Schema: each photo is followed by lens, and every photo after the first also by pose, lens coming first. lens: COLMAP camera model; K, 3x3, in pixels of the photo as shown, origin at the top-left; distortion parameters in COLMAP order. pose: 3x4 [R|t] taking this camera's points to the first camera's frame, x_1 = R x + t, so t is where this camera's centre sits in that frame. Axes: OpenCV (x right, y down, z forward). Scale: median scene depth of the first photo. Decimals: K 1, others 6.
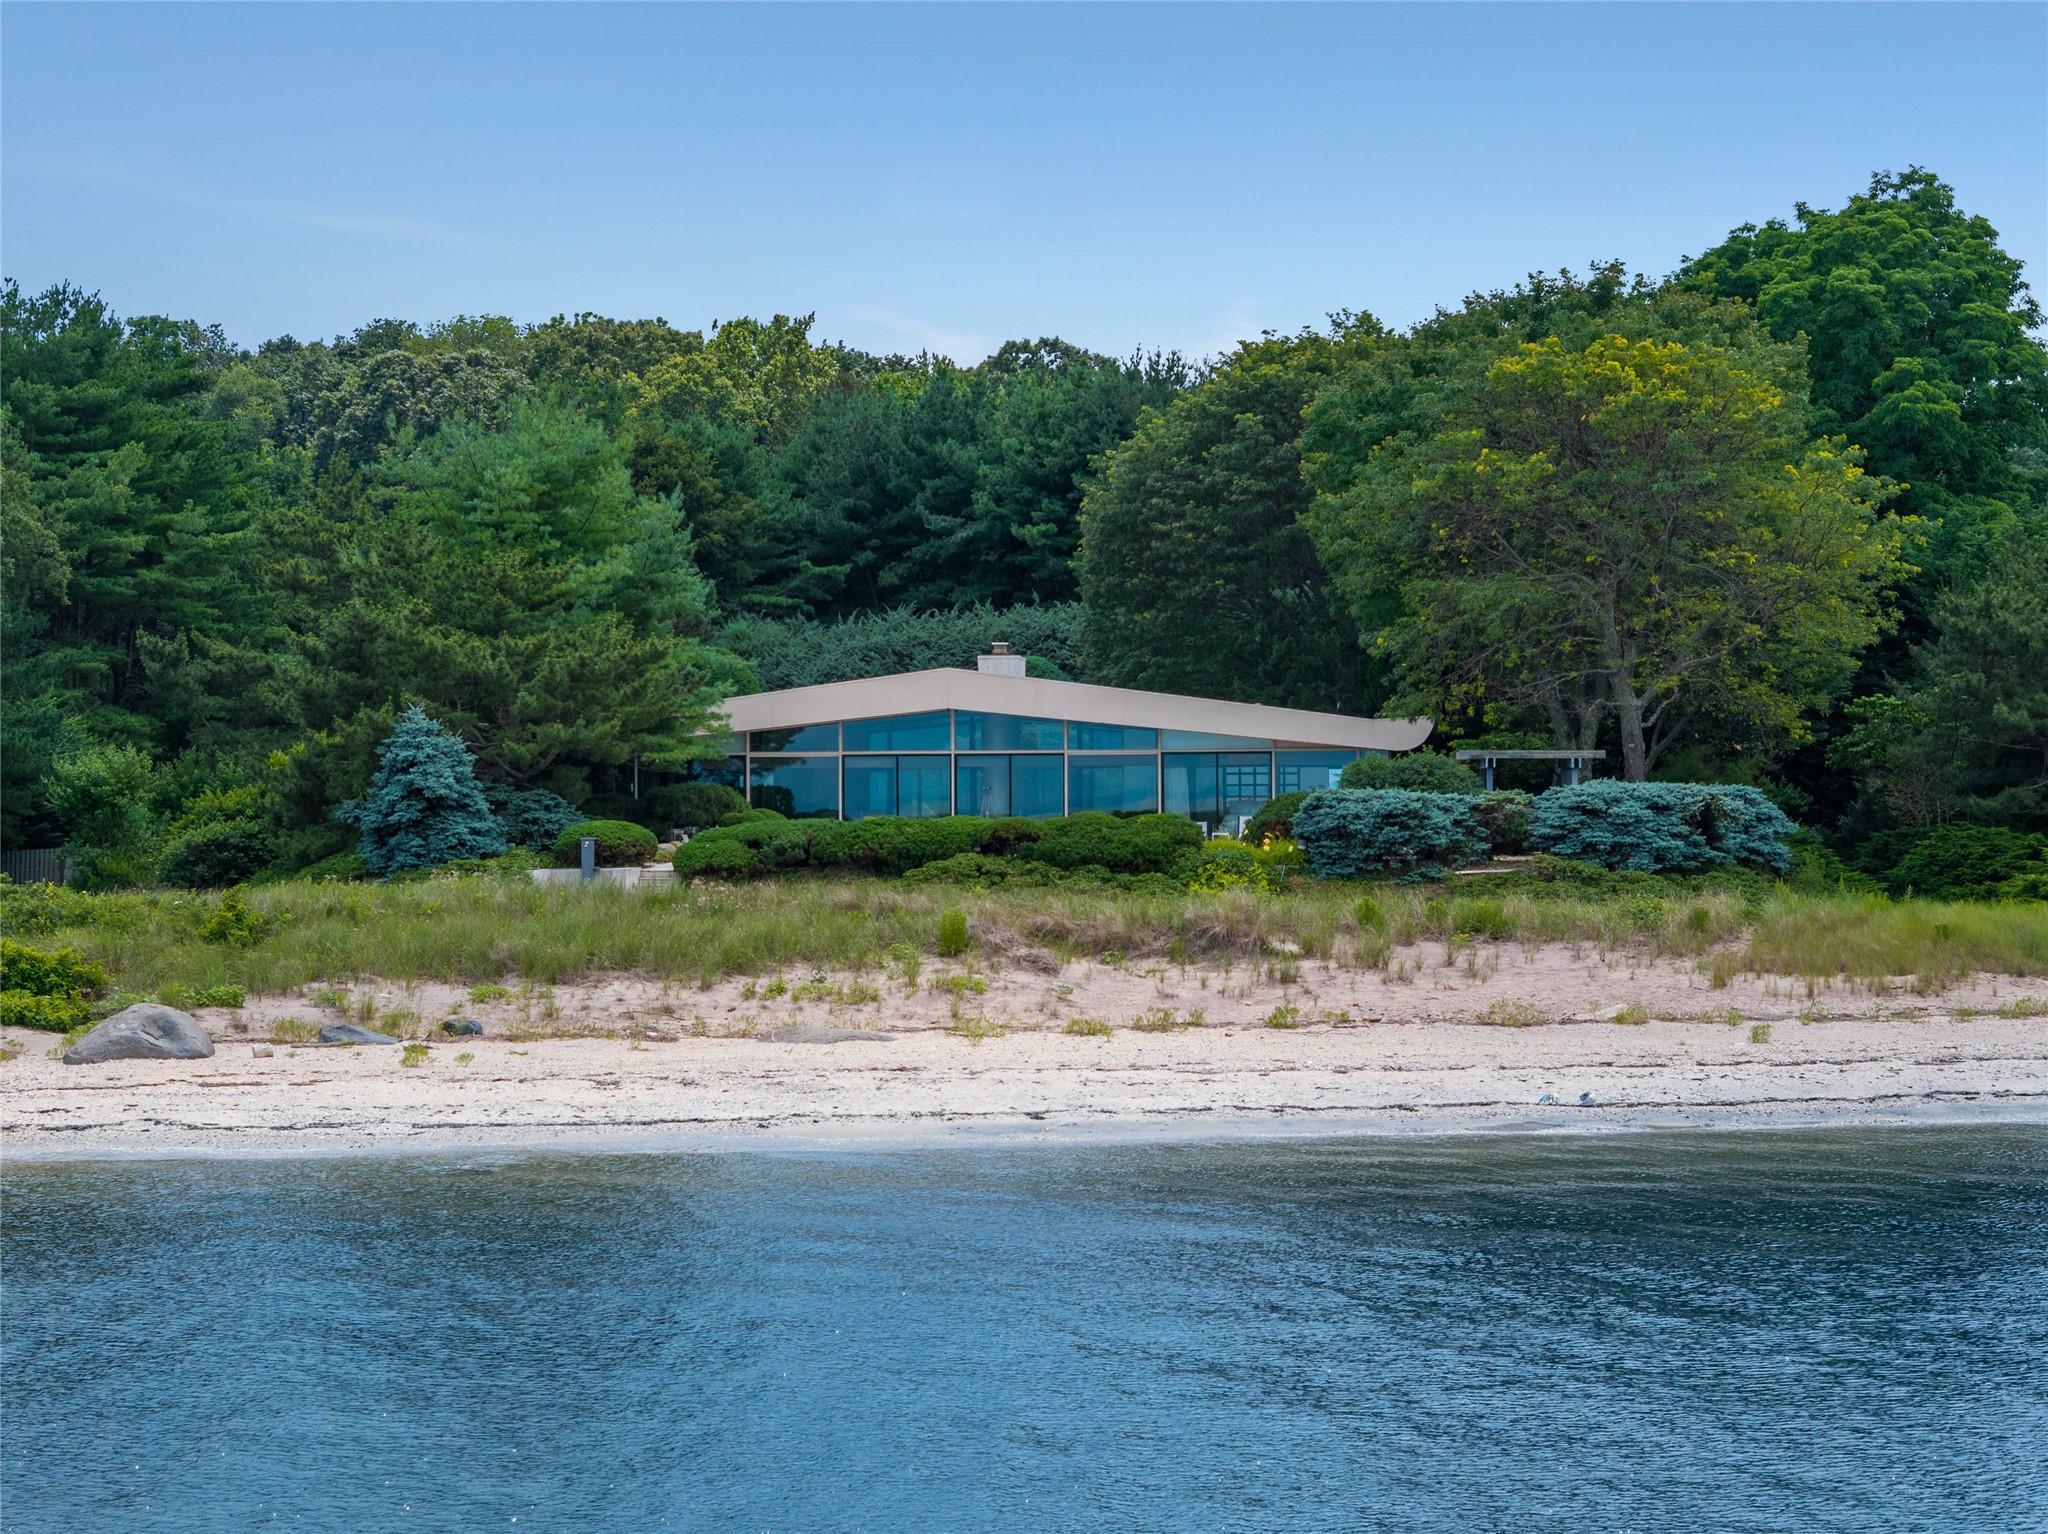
lens RADIAL K [[4172.7, 0, 1024.0], [0, 4172.7, 767.0], [0, 0, 1]] dist [-0.066562, 0.006961]
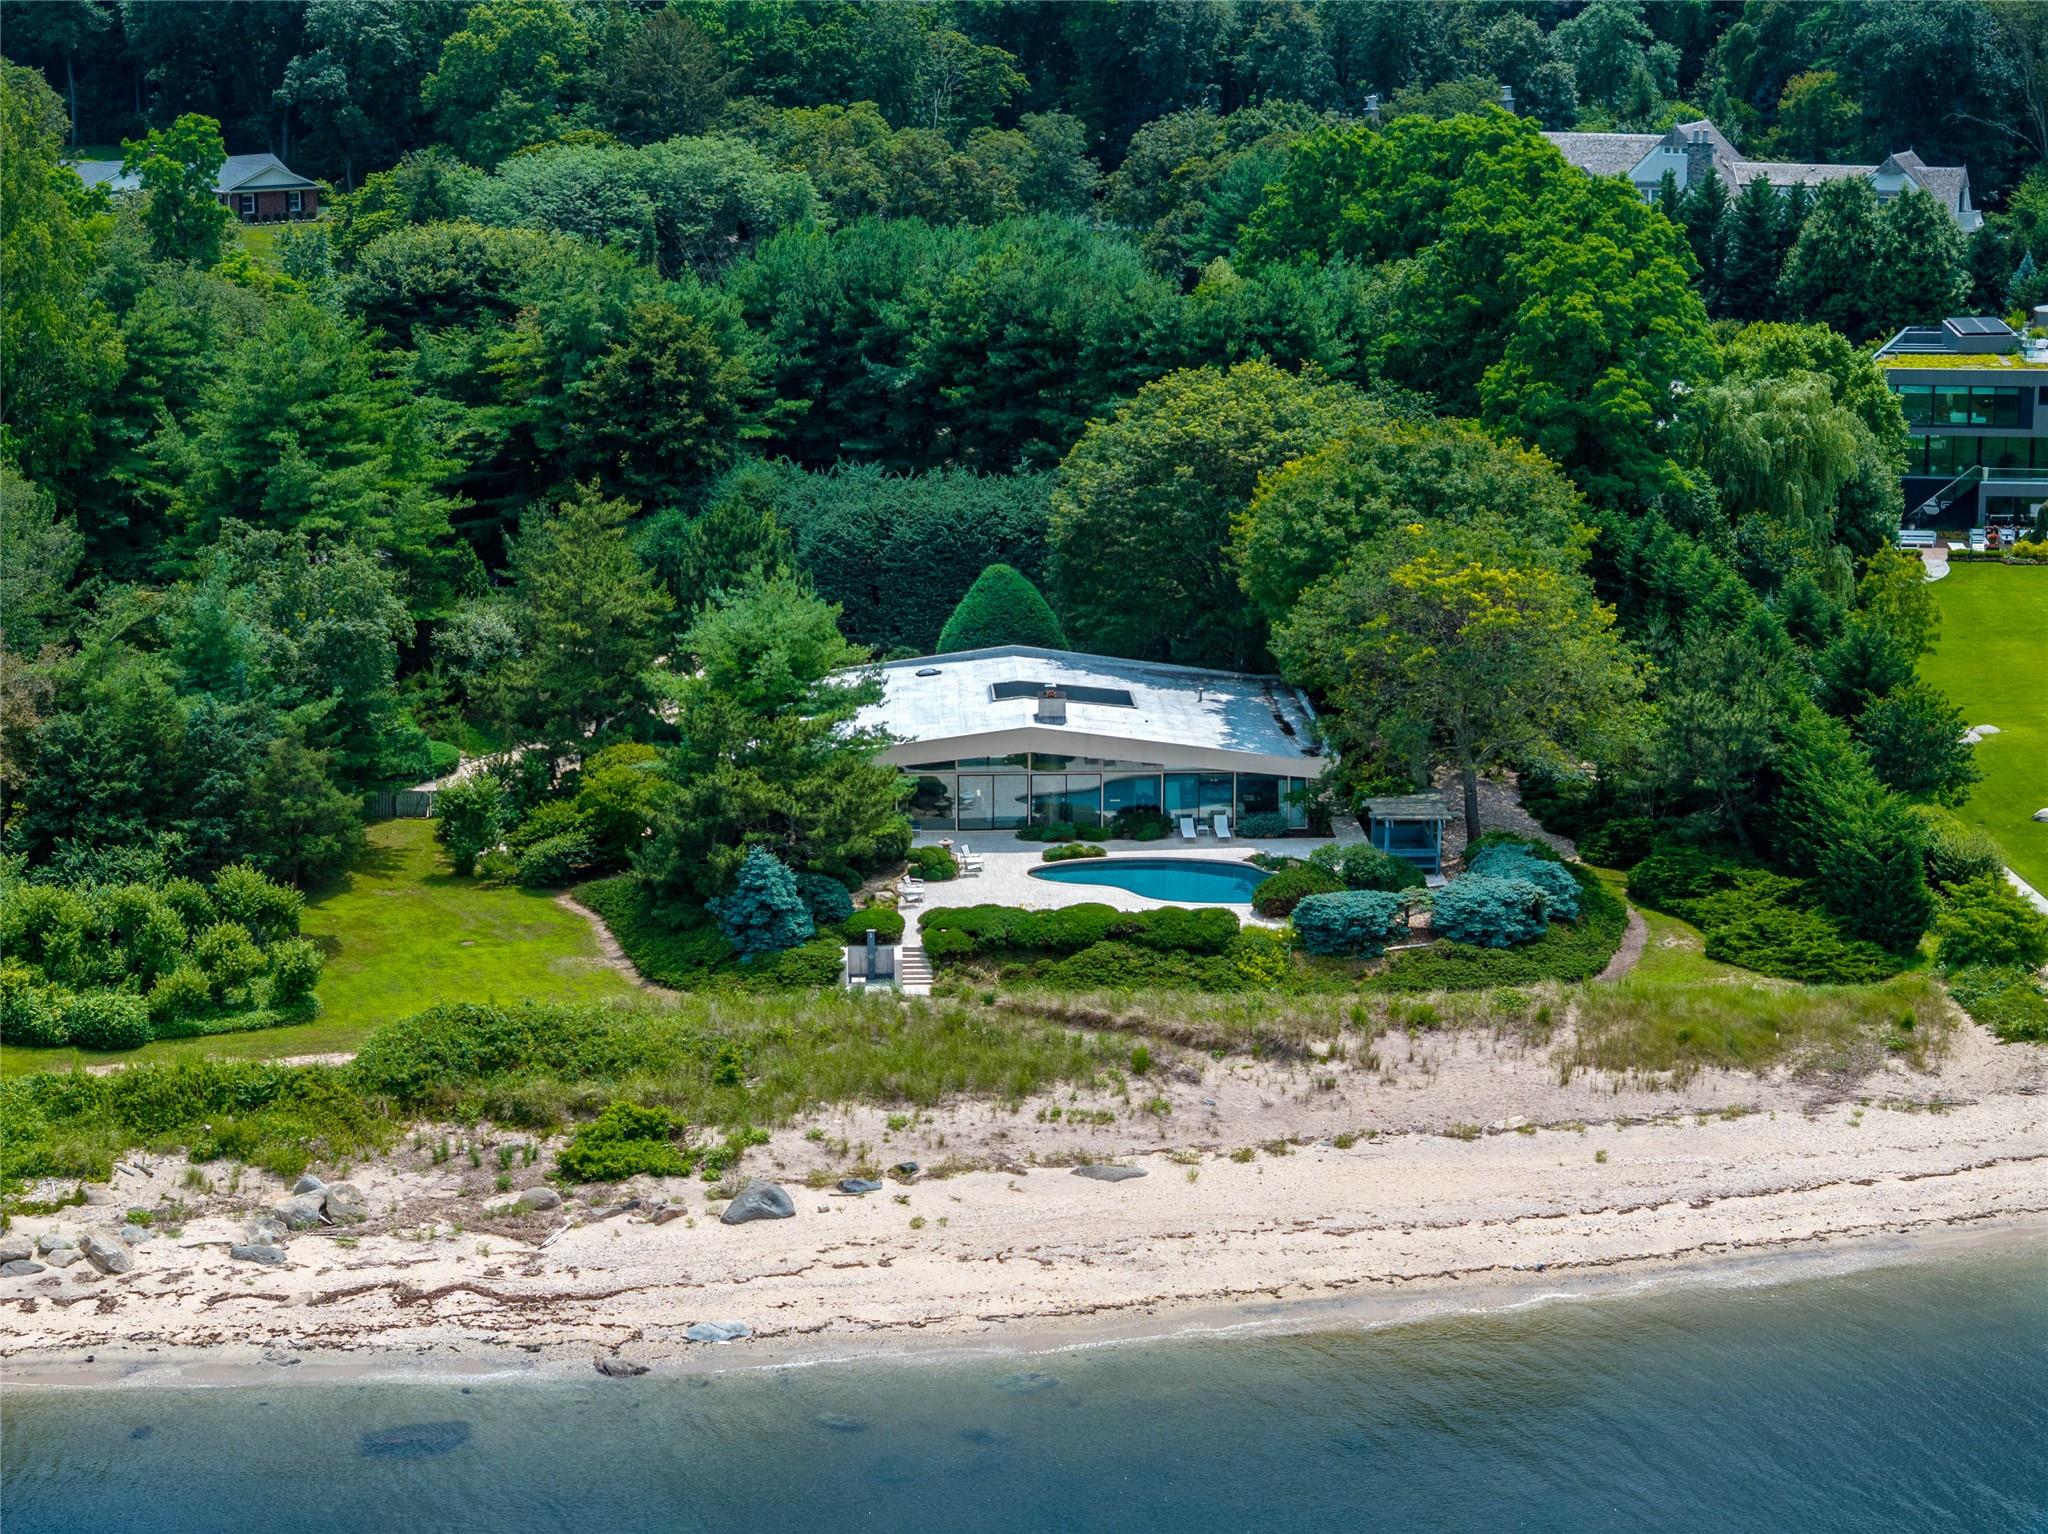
lens RADIAL K [[4166.9, 0, 1024.0], [0, 4166.9, 767.0], [0, 0, 1]] dist [-0.054544, 0.013217]
pose [[0.993499, -0.019737, 0.112121, -0.233451], [-0.005031, 0.976282, 0.216443, -0.413544], [-0.113734, -0.215599, 0.969836, -0.609014]]
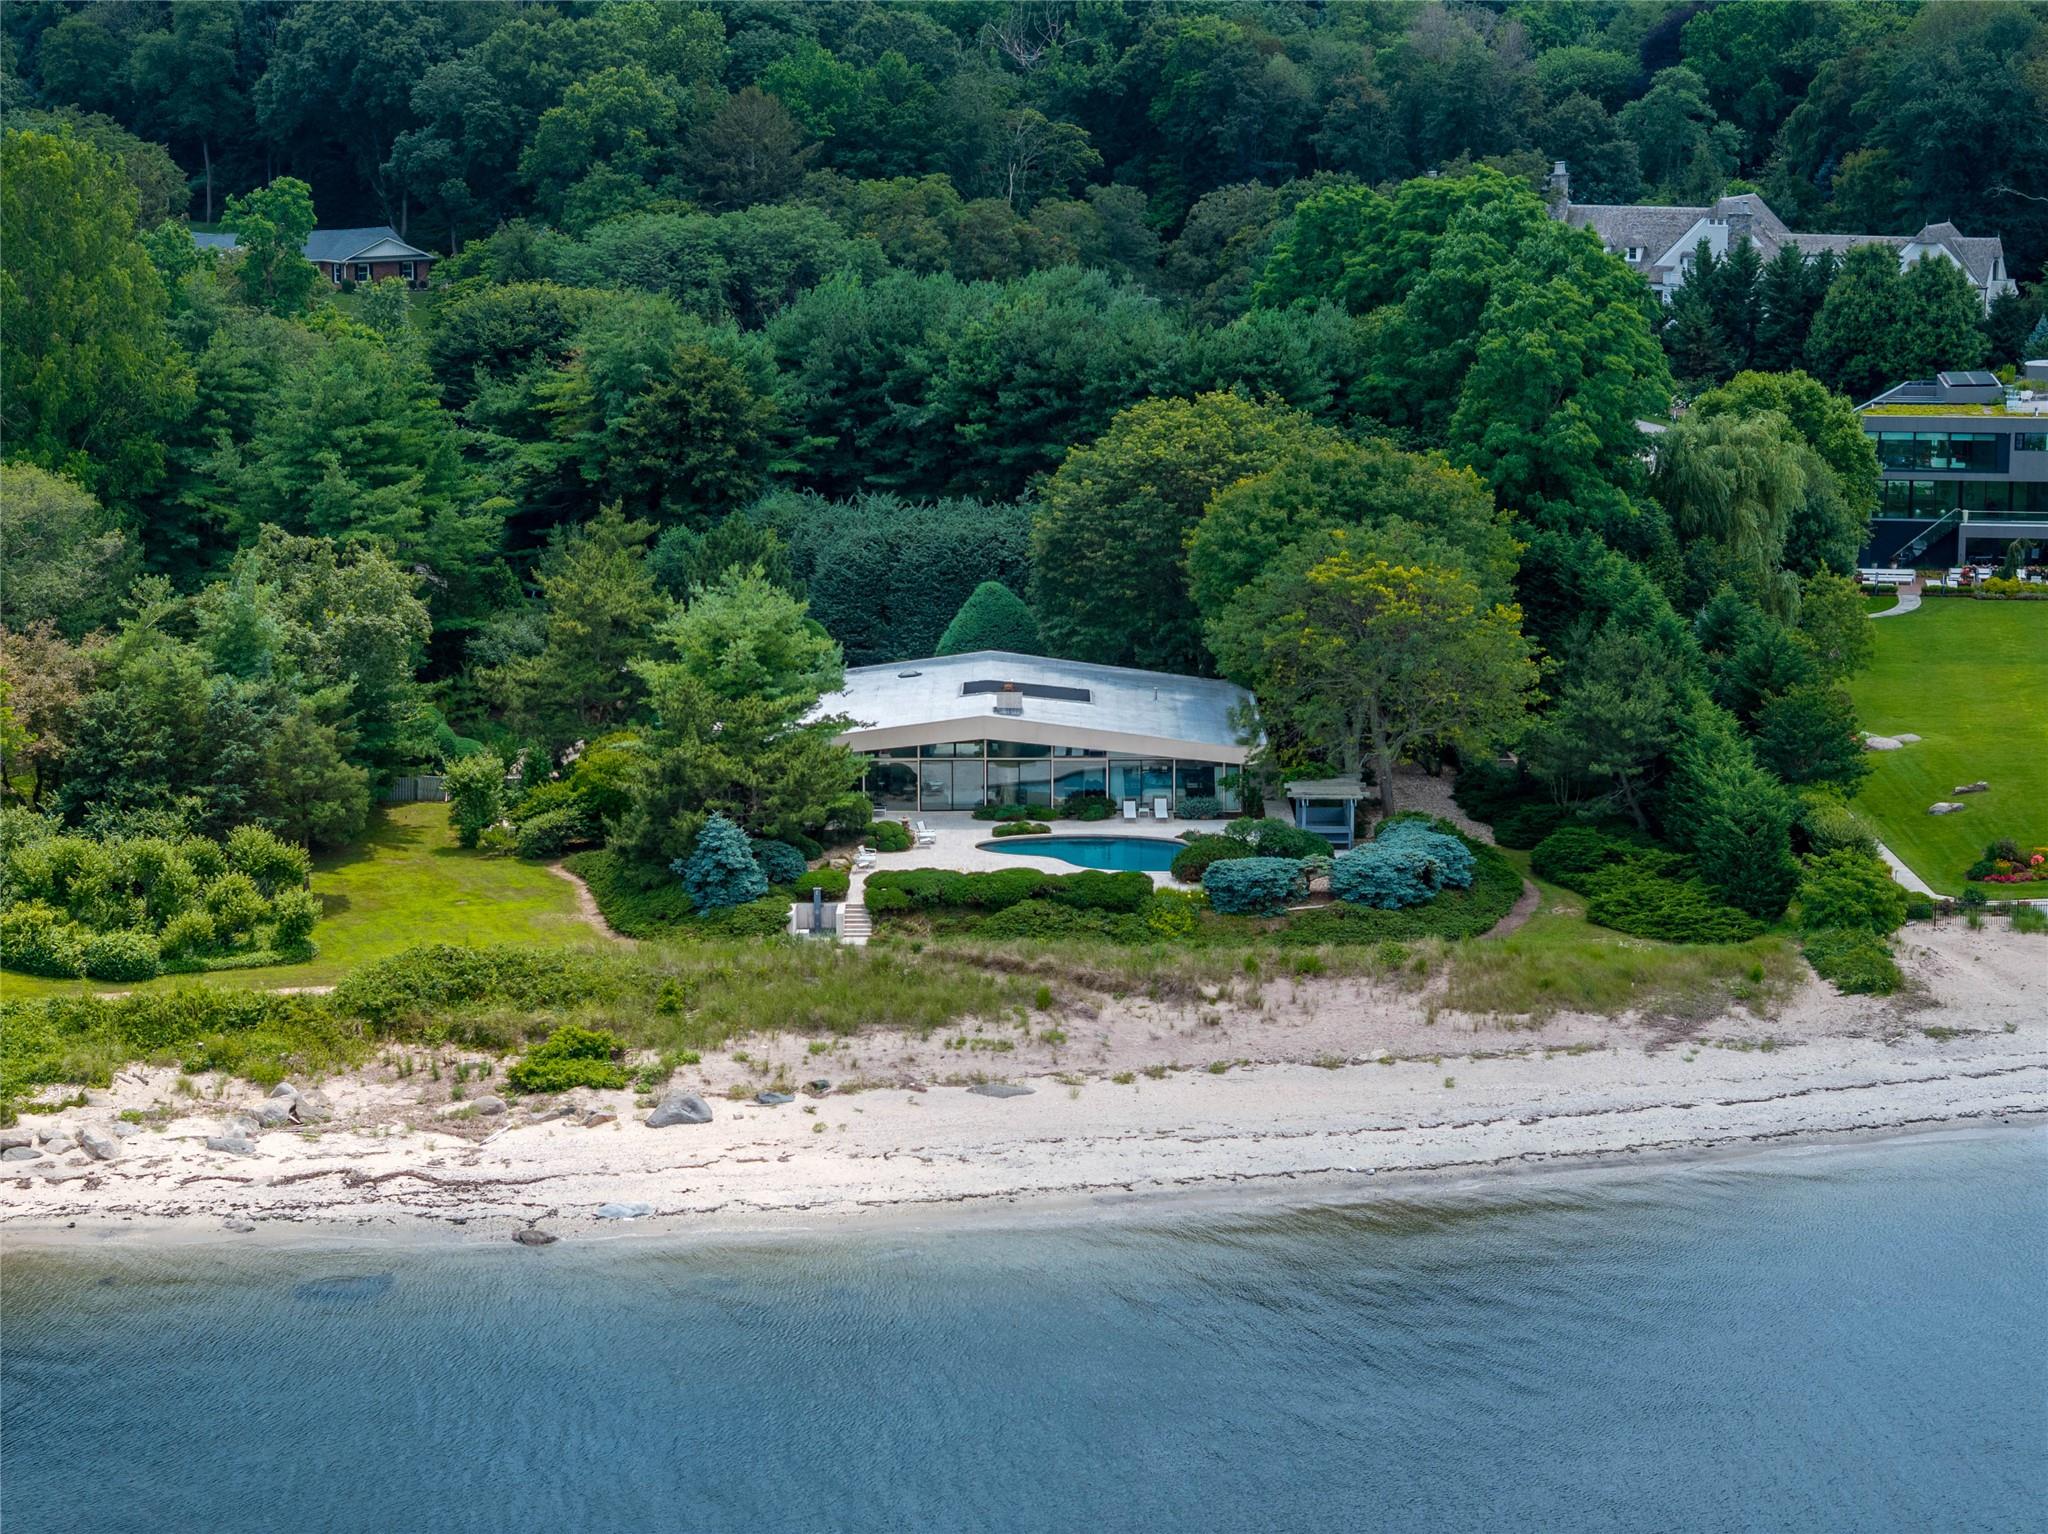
lens RADIAL K [[4172.7, 0, 1024.0], [0, 4172.7, 767.0], [0, 0, 1]] dist [-0.066562, 0.006961]
pose [[0.997736, -0.011052, 0.066342, -0.137878], [-0.001870, 0.981468, 0.191619, -0.393543], [-0.067231, -0.191309, 0.979225, -0.799464]]
